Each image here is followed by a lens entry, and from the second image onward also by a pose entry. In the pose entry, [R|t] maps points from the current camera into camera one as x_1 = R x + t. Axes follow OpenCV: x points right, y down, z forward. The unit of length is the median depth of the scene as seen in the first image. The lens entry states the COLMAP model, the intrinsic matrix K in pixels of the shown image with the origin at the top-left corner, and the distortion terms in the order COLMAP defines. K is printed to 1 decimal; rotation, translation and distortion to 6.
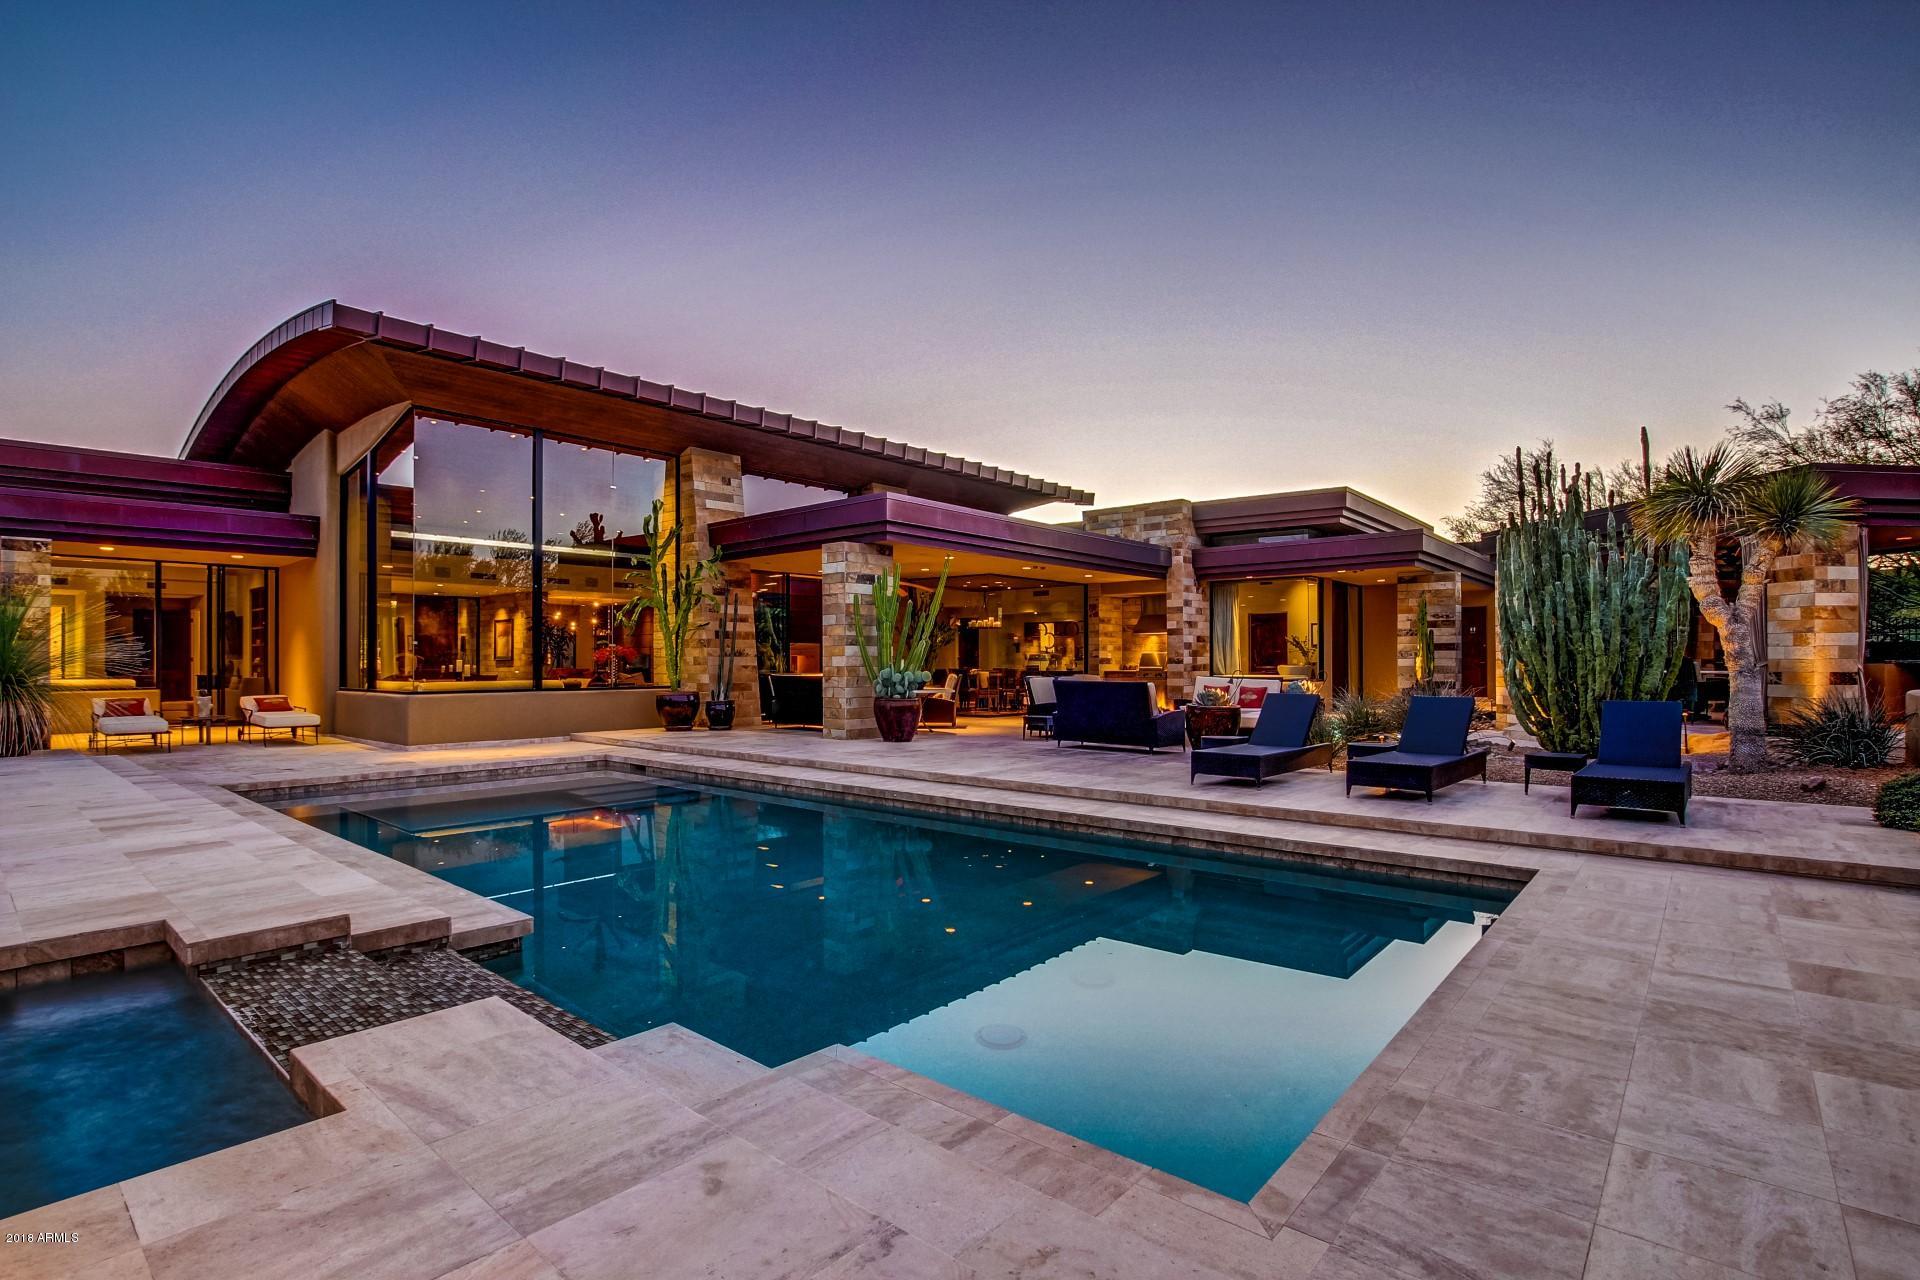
lens RADIAL K [[924.4, 0, 958.2], [0, 924.4, 648.0], [0, 0, 1]] dist [-0.033503, 0.004818]
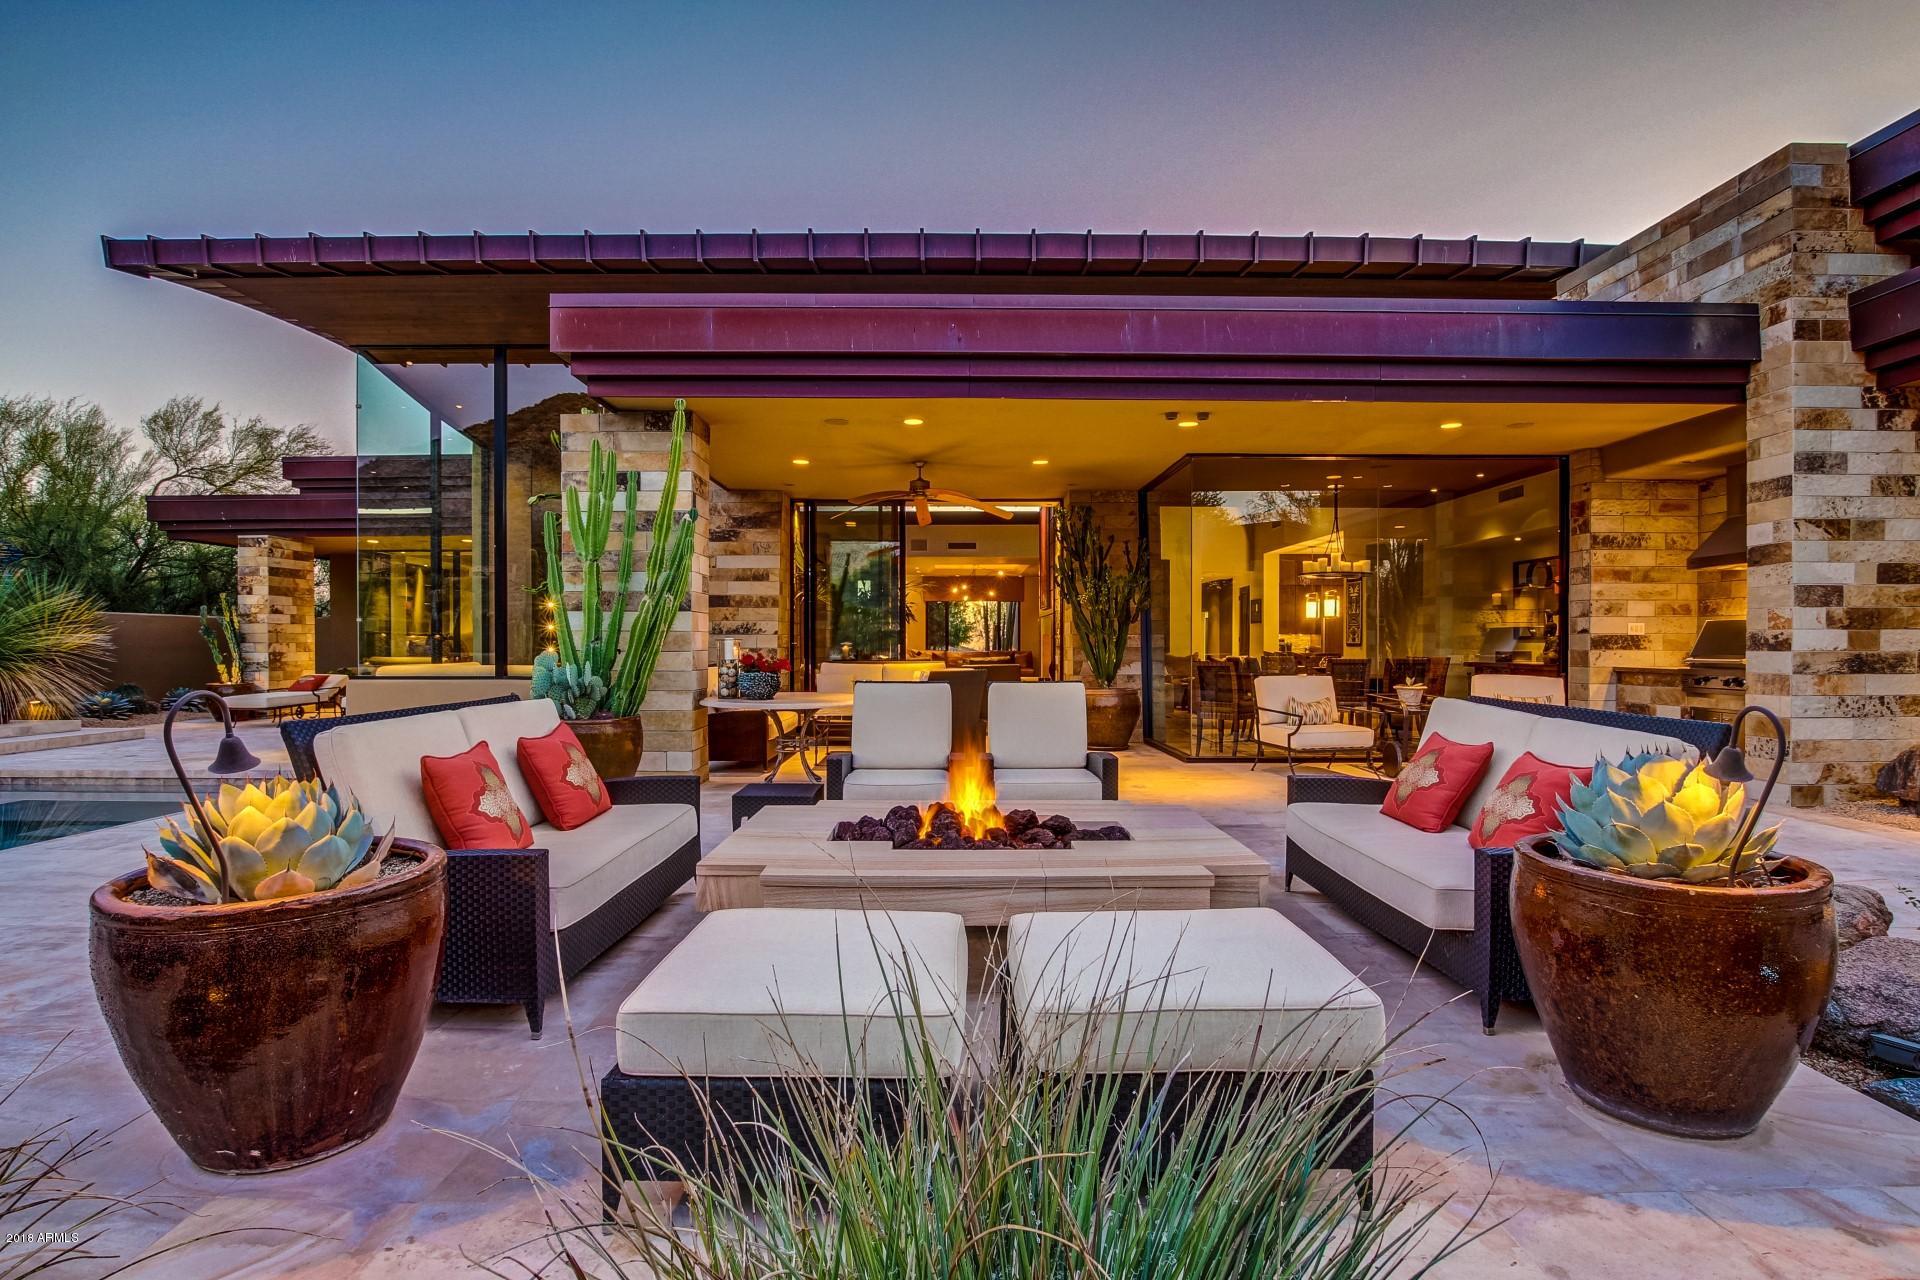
lens RADIAL K [[940.5, 0, 950.9], [0, 940.5, 653.4], [0, 0, 1]] dist [-0.033328, 0.005762]
pose [[0.653097, 0.009566, -0.757214, 0.671134], [0.009108, 0.999749, 0.020486, 0.019732], [0.757219, -0.020276, 0.652846, 1.278838]]
